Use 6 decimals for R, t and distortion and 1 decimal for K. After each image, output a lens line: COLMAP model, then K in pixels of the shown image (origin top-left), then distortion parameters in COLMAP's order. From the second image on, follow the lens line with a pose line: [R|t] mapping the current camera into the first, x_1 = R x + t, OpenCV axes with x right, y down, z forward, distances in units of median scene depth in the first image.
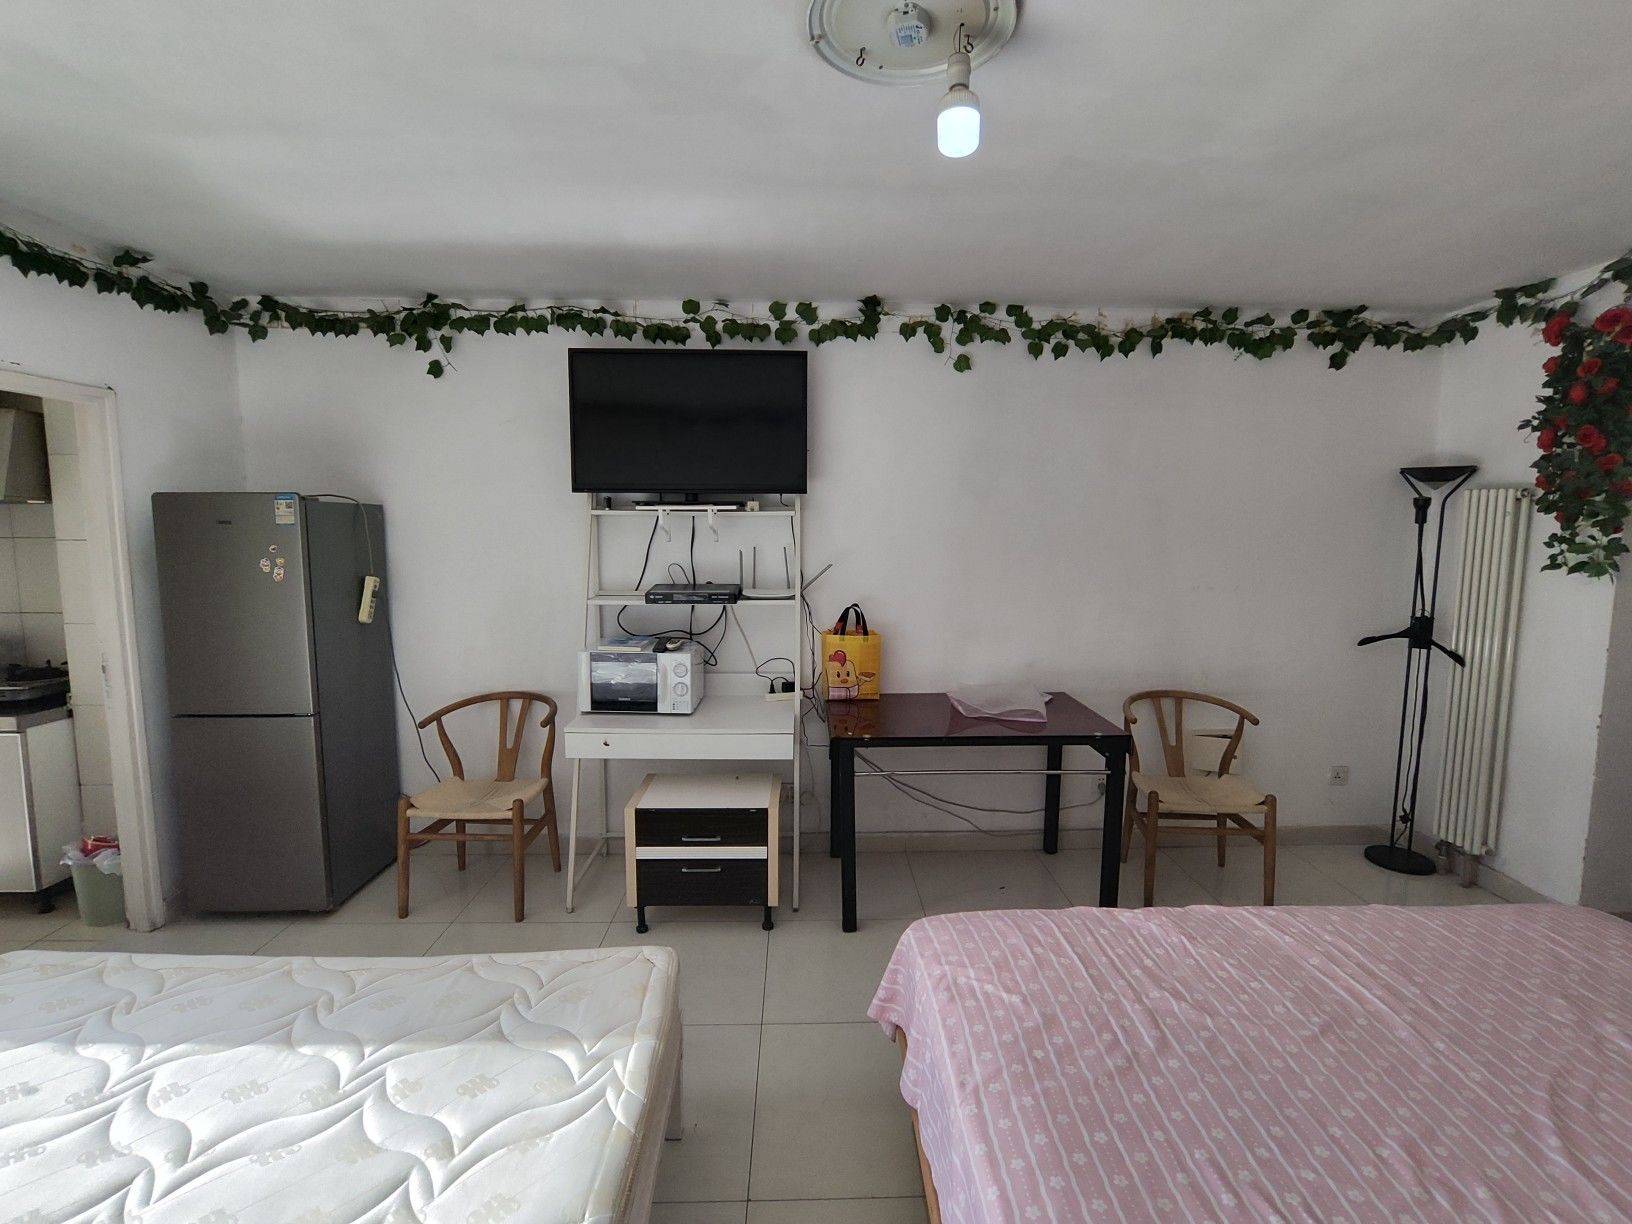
lens RADIAL K [[741.7, 0, 811.1], [0, 741.7, 606.3], [0, 0, 1]] dist [-0.030671, 0.007326]
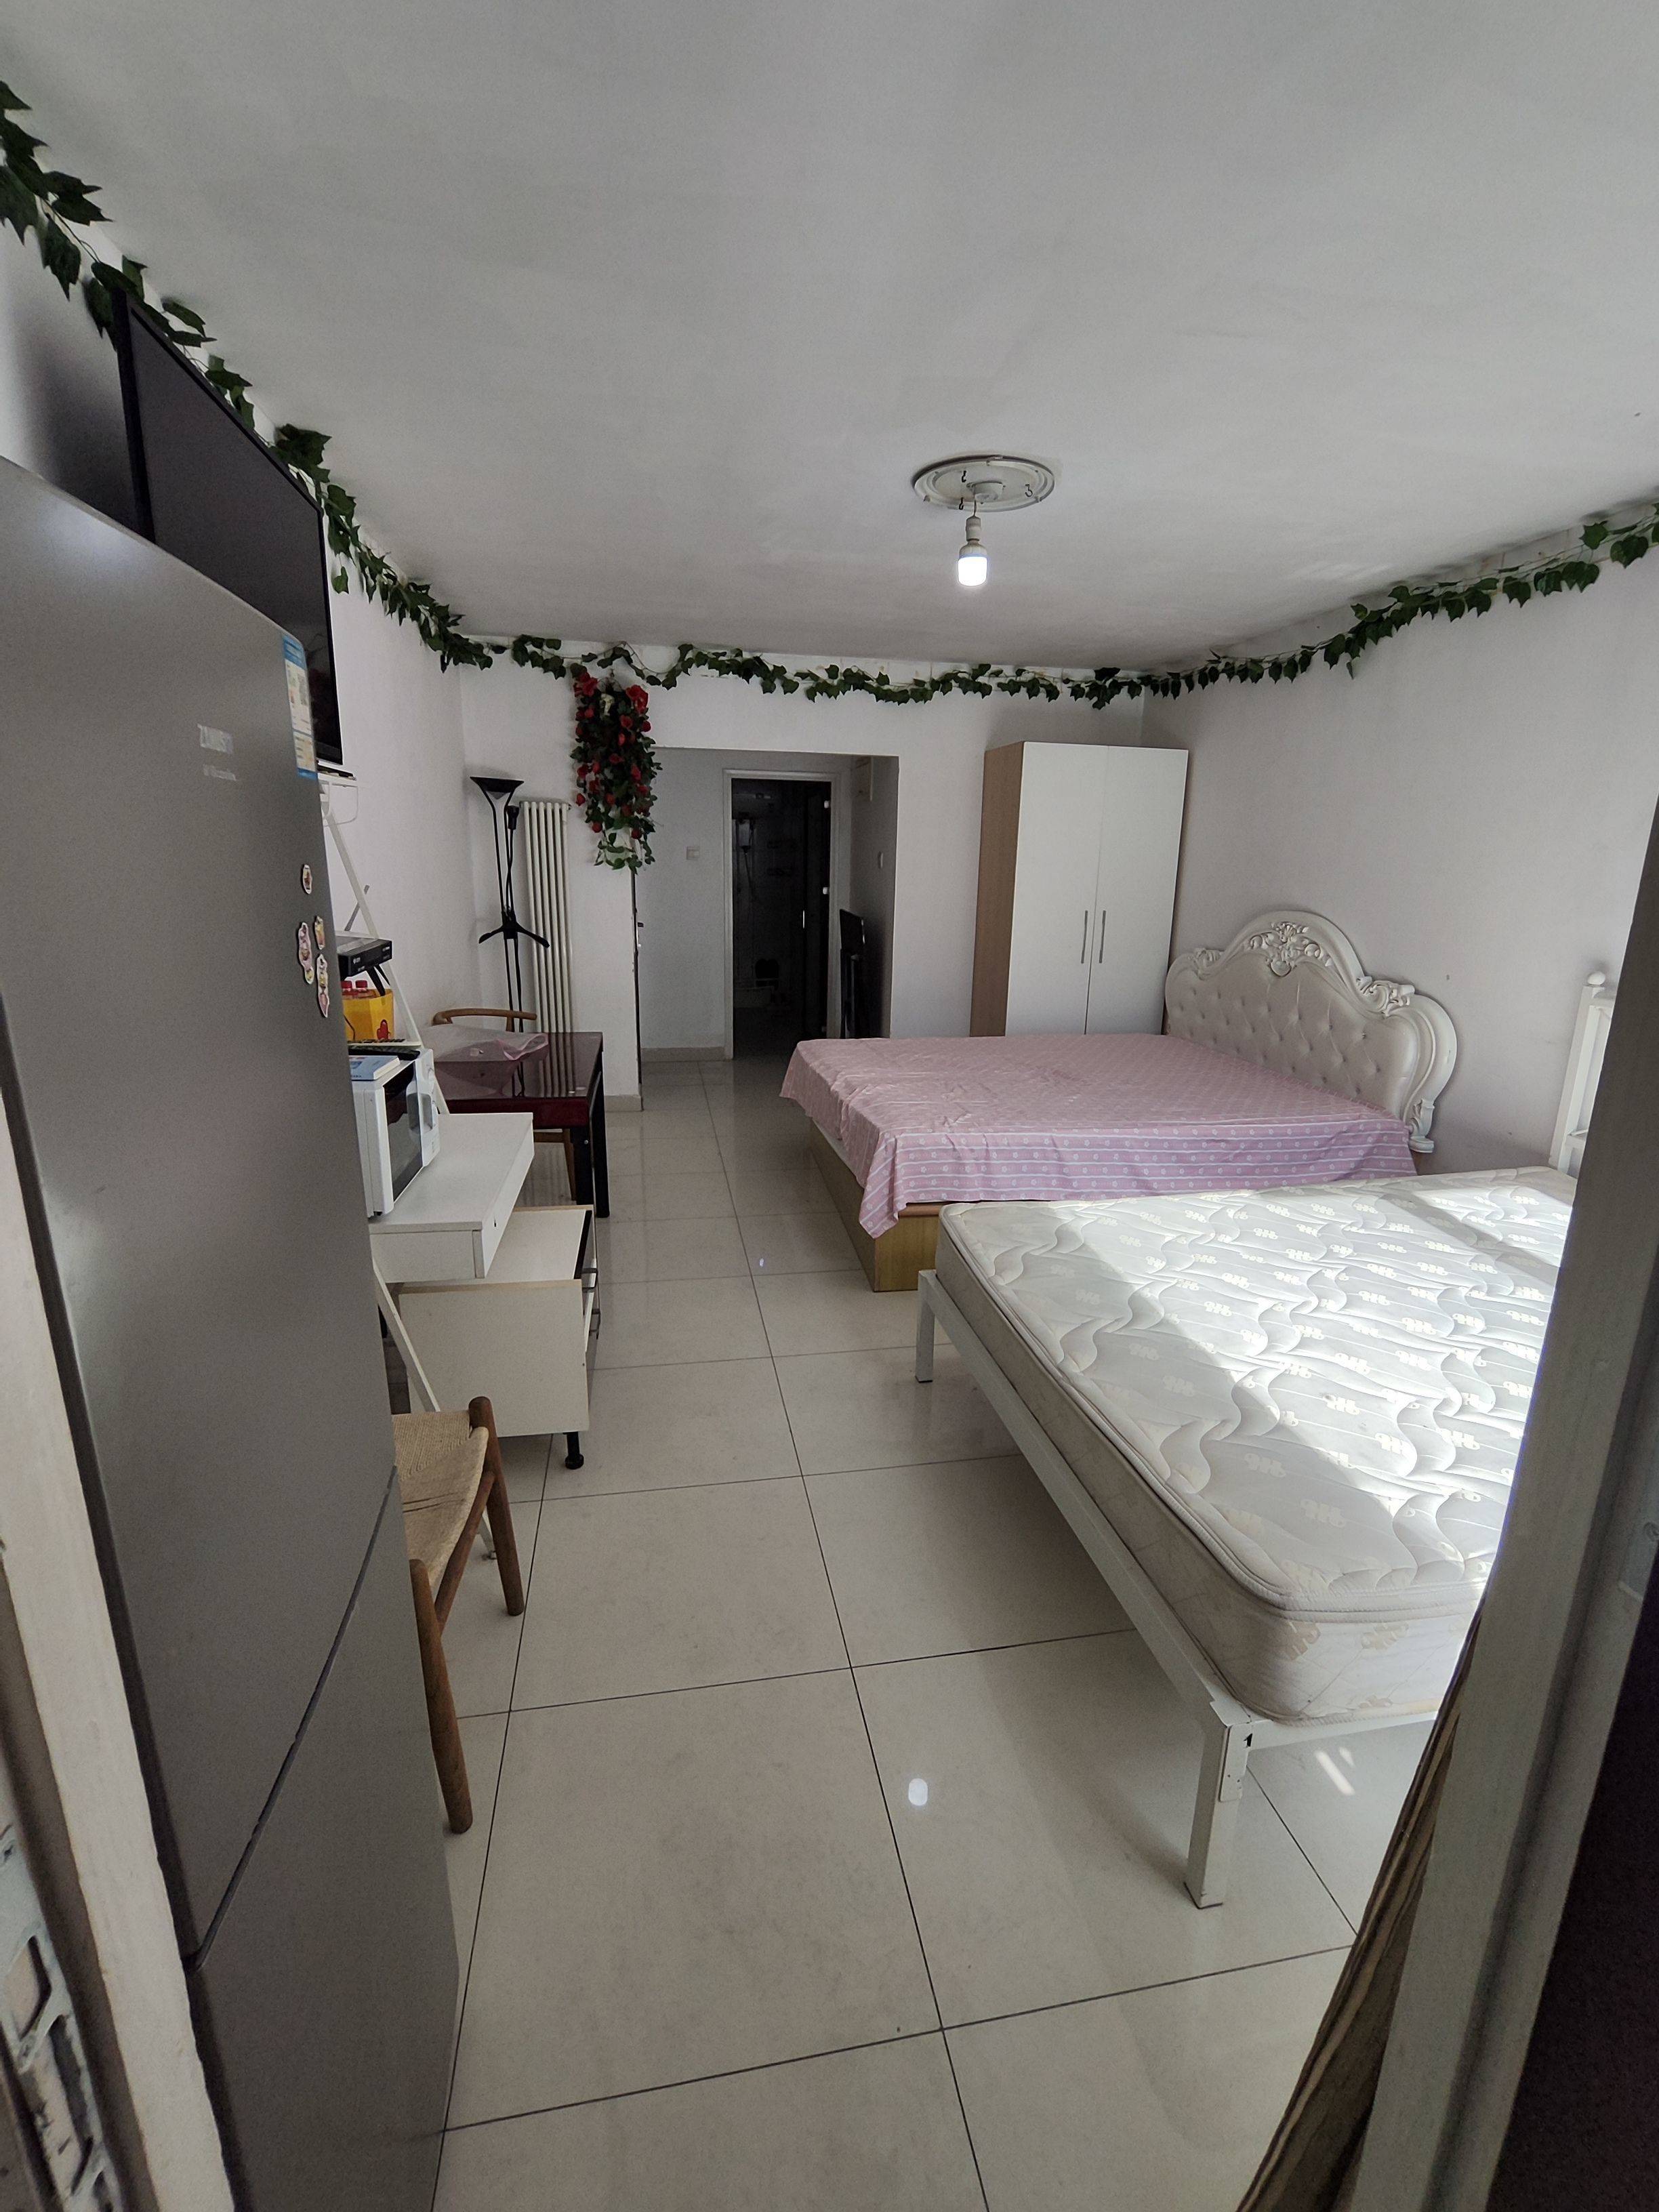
lens RADIAL K [[1005.2, 0, 842.8], [0, 1005.2, 1120.0], [0, 0, 1]] dist [-0.030671, 0.007326]
pose [[-0.157610, -0.260153, 0.952617, -0.975143], [0.086524, 0.957326, 0.275755, -0.068581], [-0.983704, 0.125886, -0.128375, 0.796900]]
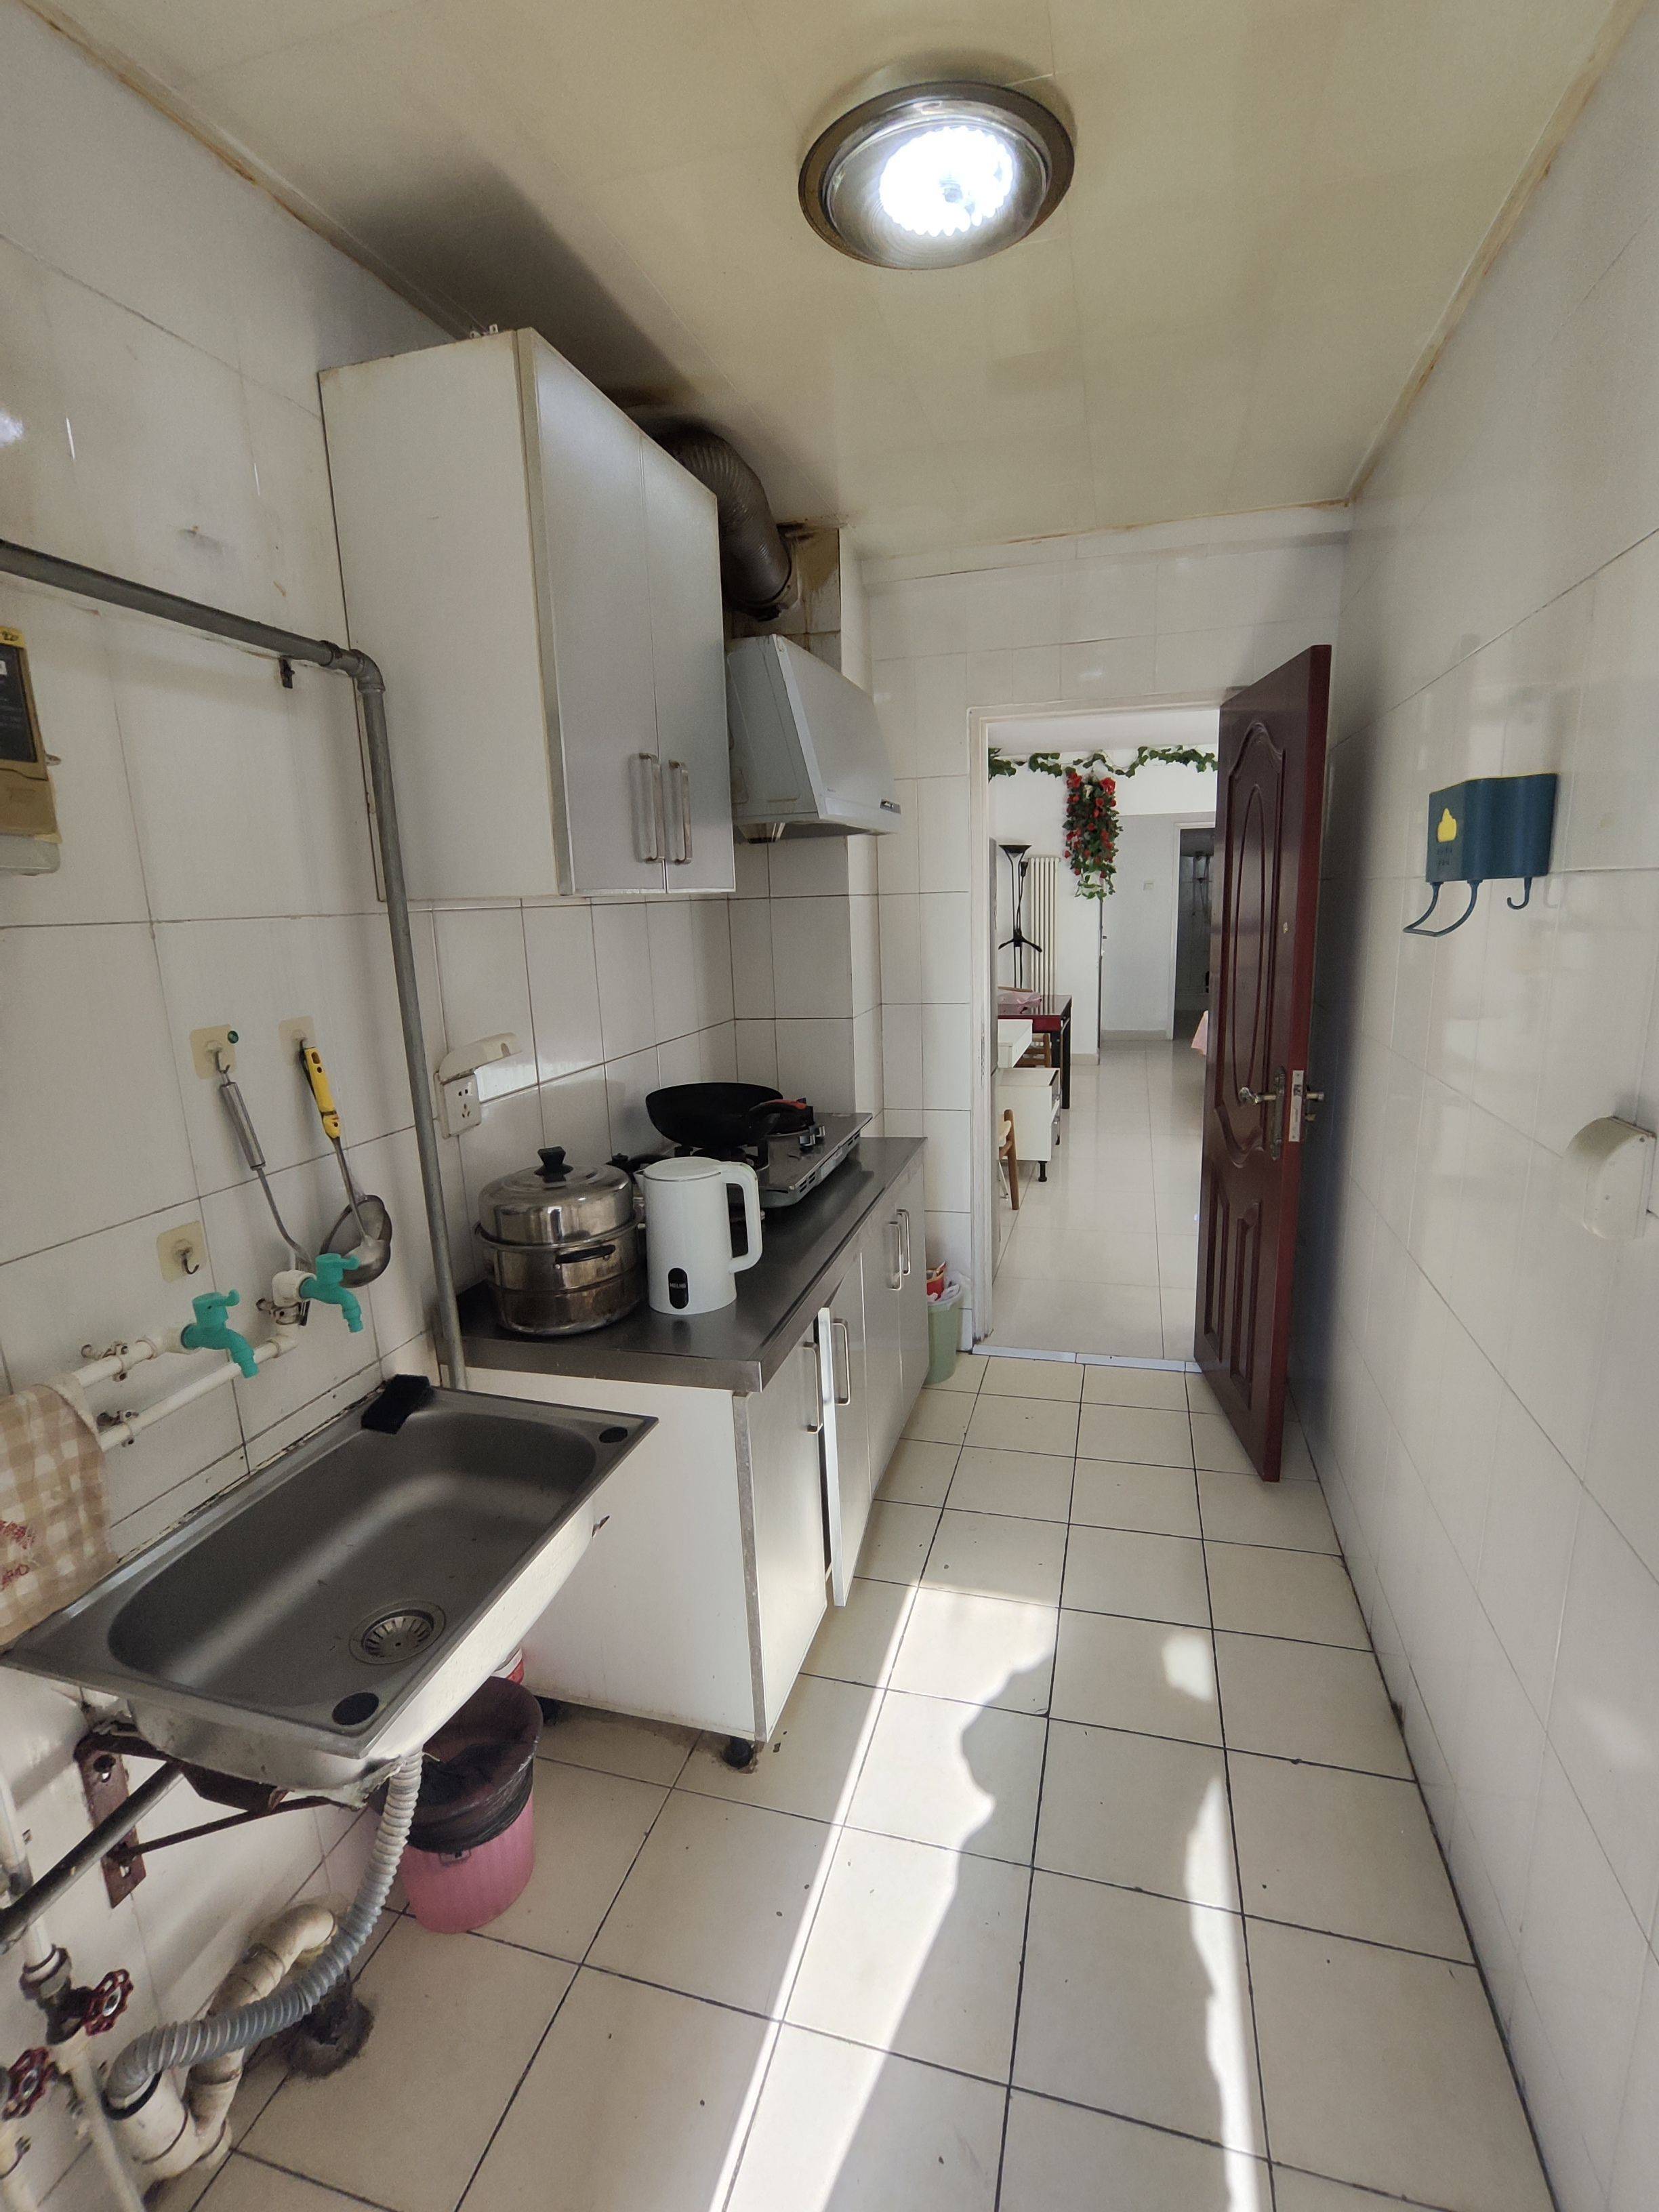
lens RADIAL K [[1005.2, 0, 842.8], [0, 1005.2, 1120.0], [0, 0, 1]] dist [-0.030671, 0.007326]
pose [[0.302869, -0.222993, 0.926577, -1.923320], [0.139897, 0.972112, 0.188223, -0.060906], [-0.942708, 0.072618, 0.325618, 0.697454]]
